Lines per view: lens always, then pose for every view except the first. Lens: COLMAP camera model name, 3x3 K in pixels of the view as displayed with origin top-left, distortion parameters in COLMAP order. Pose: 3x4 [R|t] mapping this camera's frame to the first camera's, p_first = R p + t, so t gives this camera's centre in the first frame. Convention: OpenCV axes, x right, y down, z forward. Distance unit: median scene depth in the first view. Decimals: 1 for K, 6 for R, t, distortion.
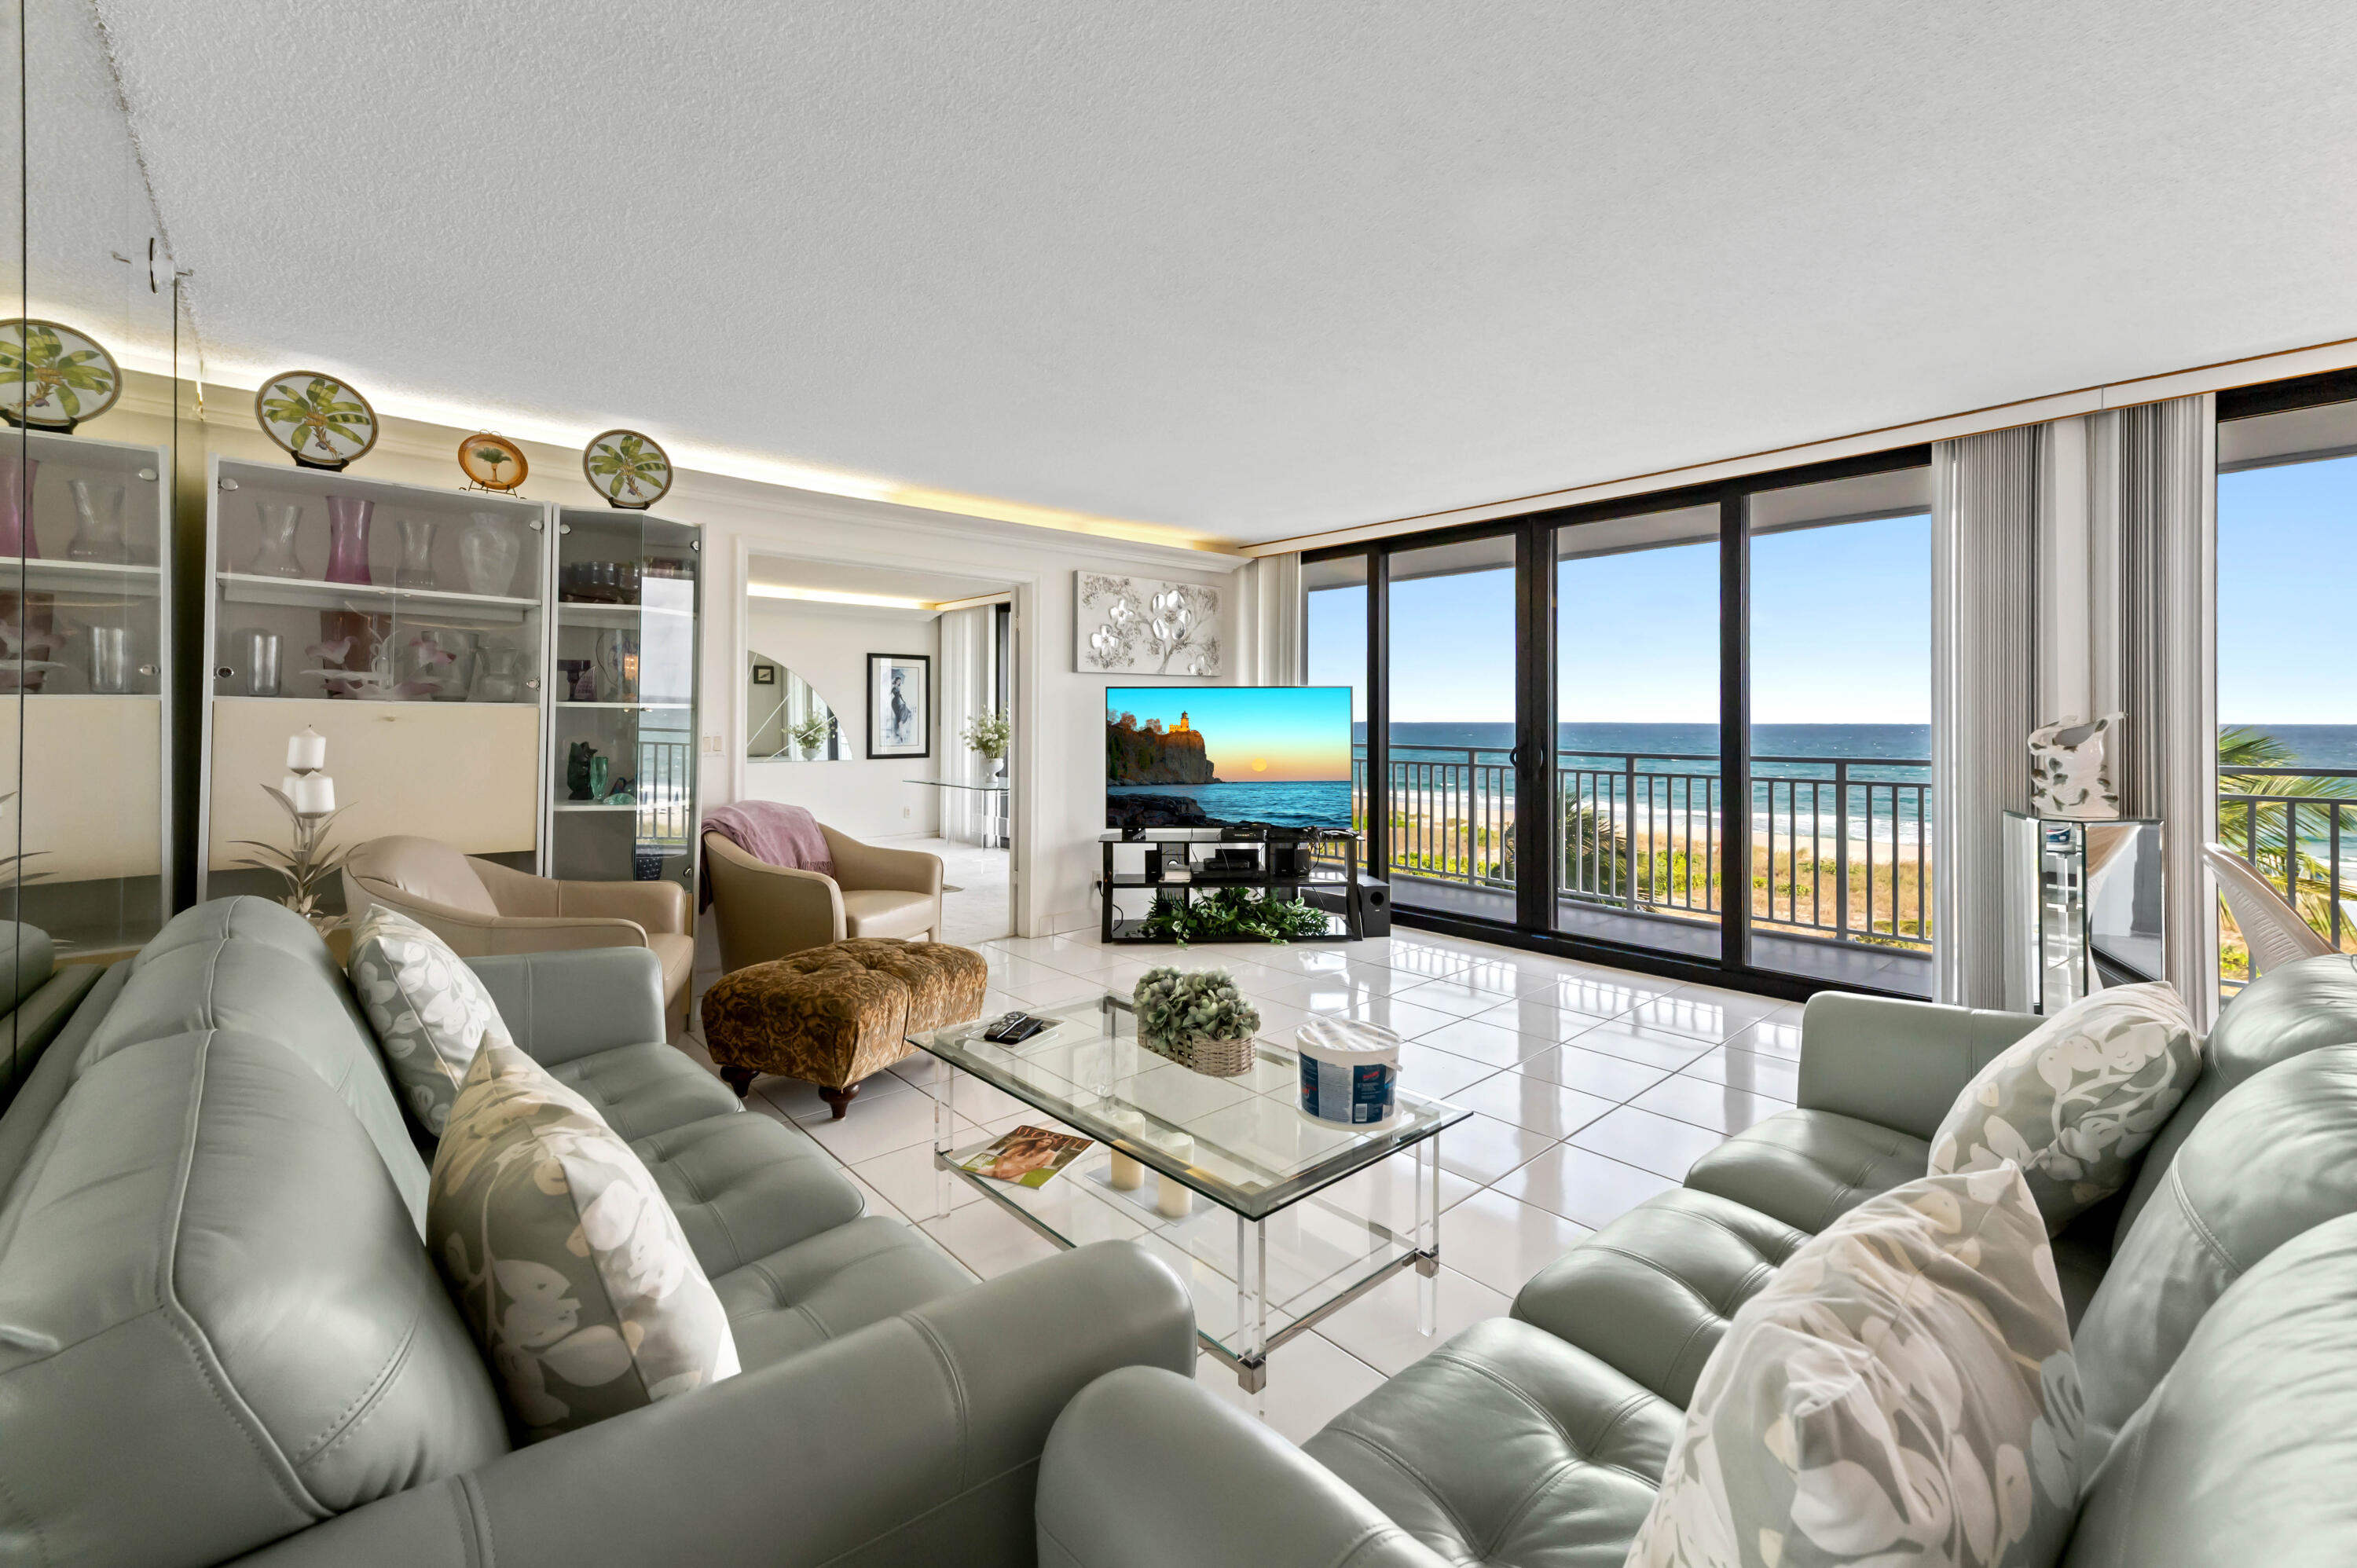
lens RADIAL K [[956.4, 0, 1166.1], [0, 956.4, 711.5], [0, 0, 1]] dist [0.001149, 0.000061]
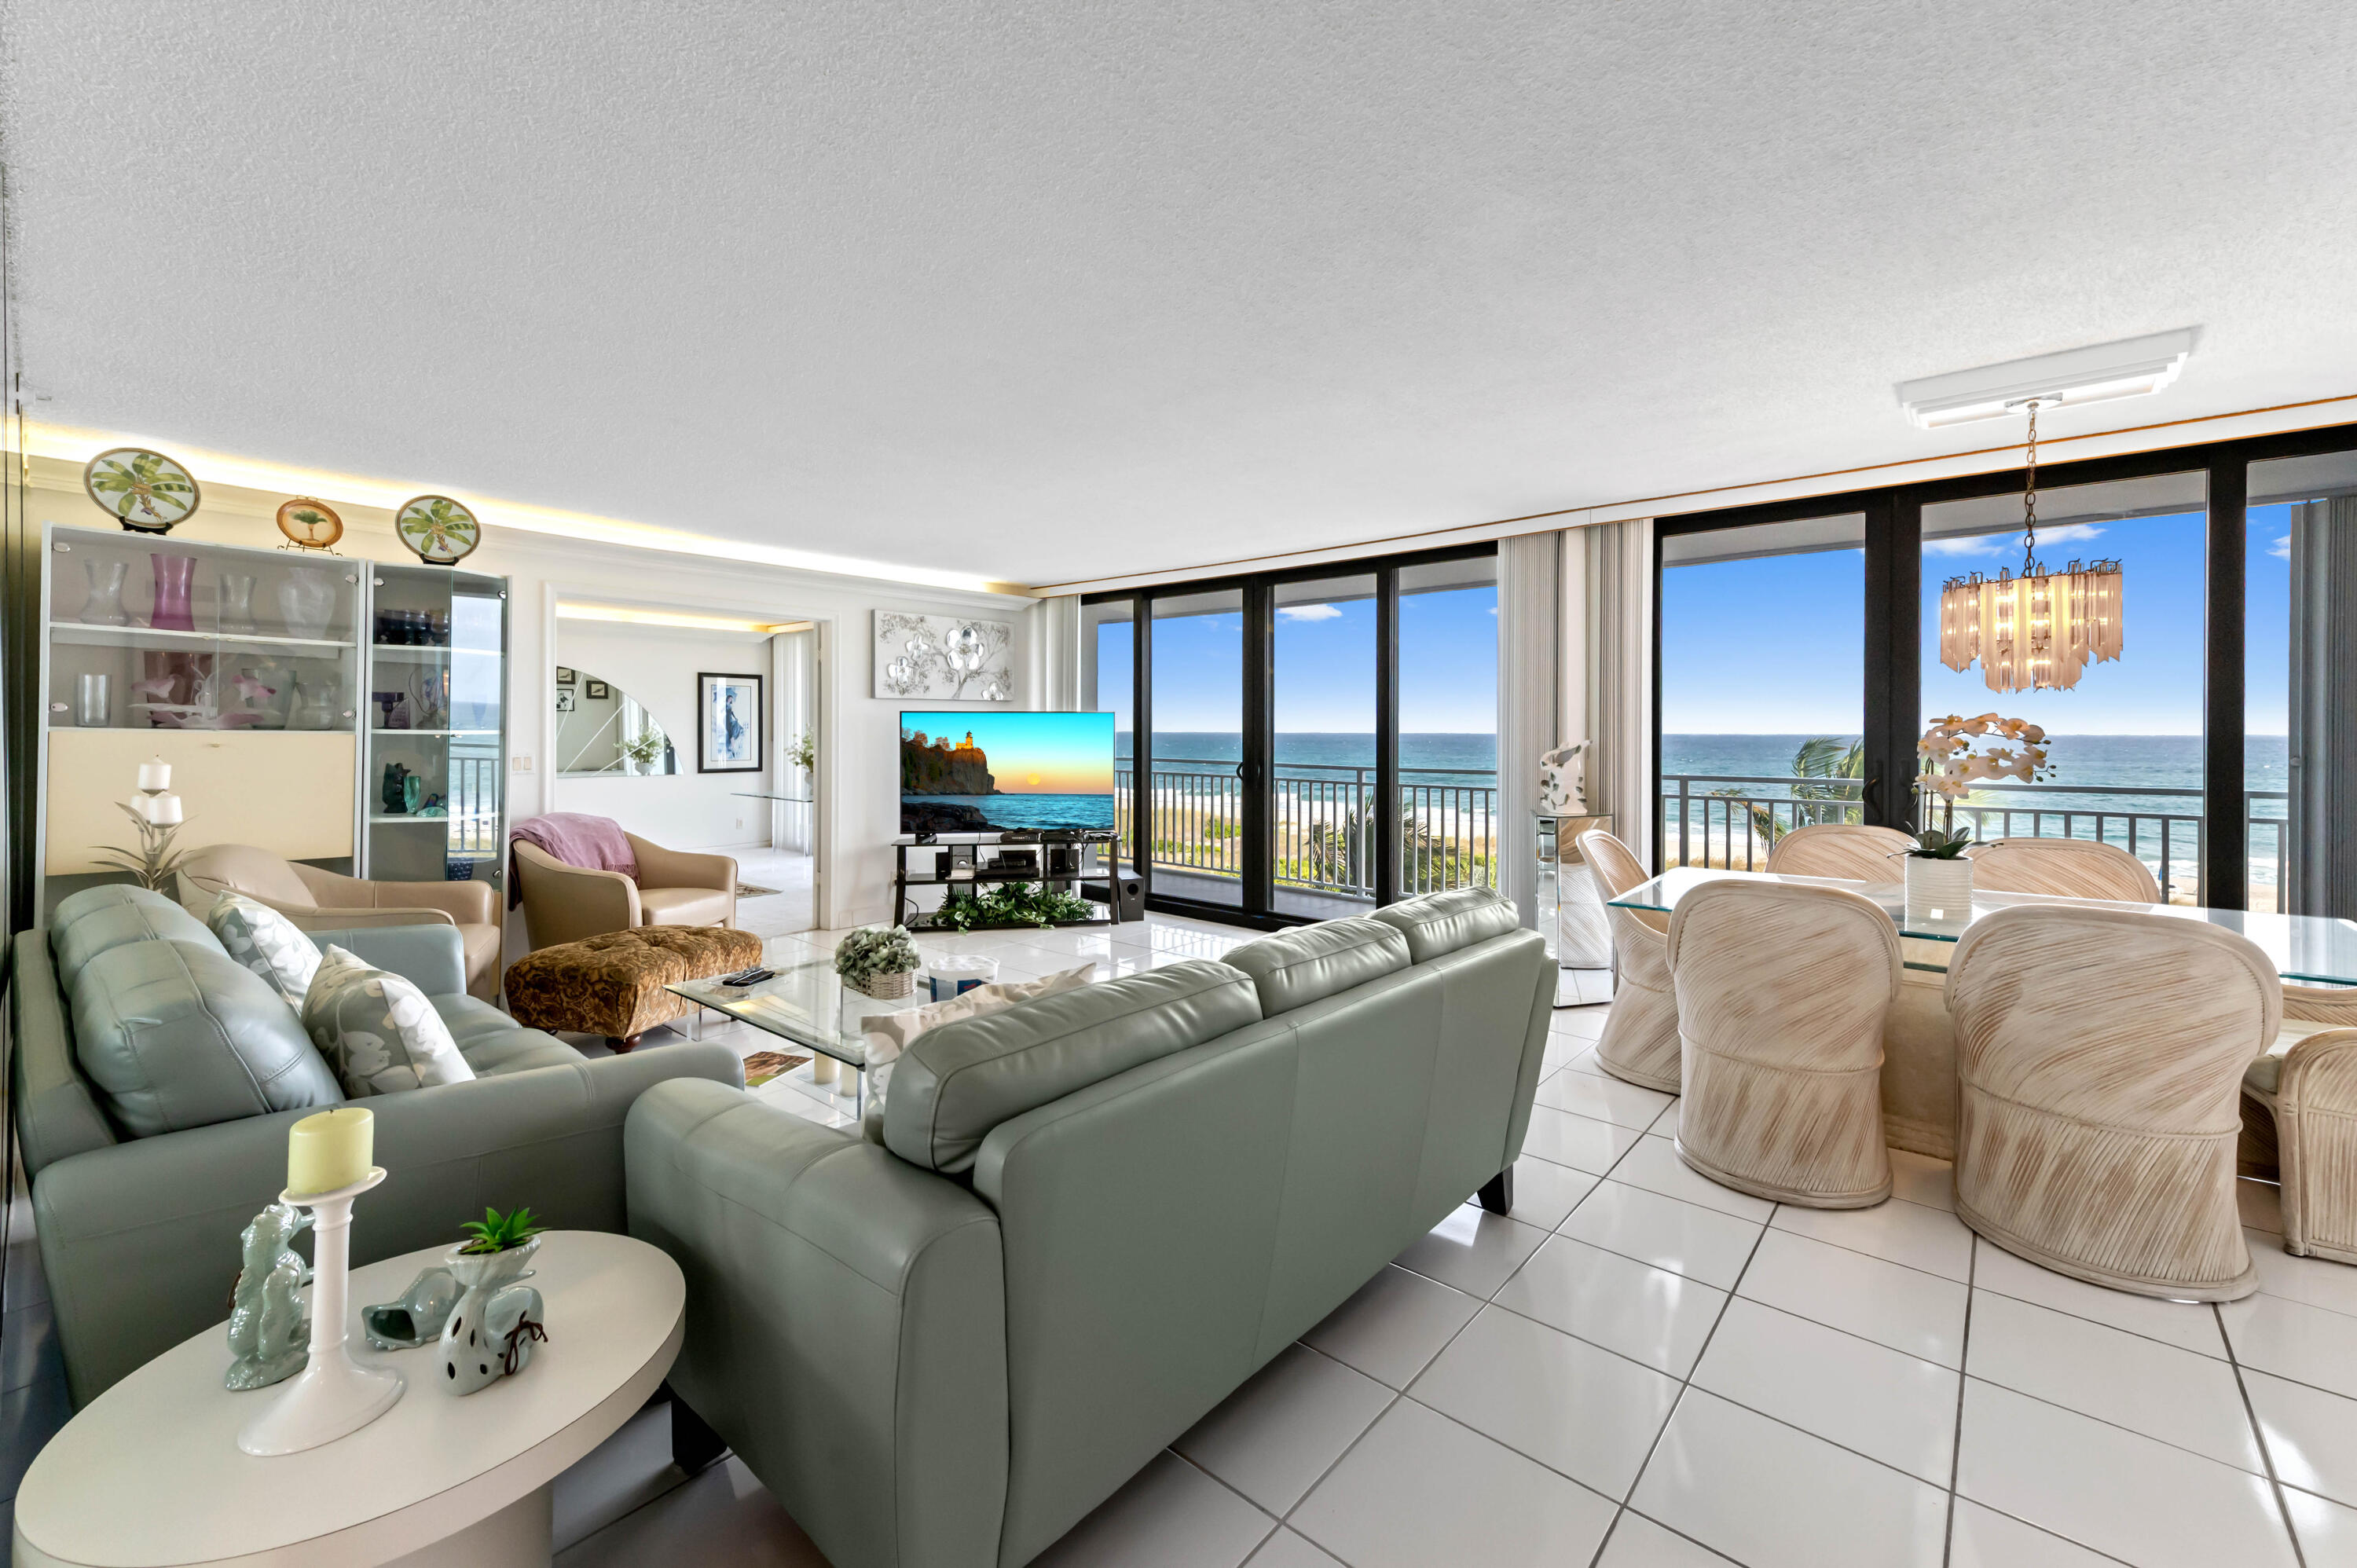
lens RADIAL K [[938.9, 0, 1174.7], [0, 938.9, 733.6], [0, 0, 1]] dist [0.001188, -0.000485]
pose [[0.990011, 0.001363, 0.140984, 0.144694], [-0.003029, 0.999928, 0.011605, -0.017942], [-0.140958, -0.011916, 0.989944, -0.230427]]
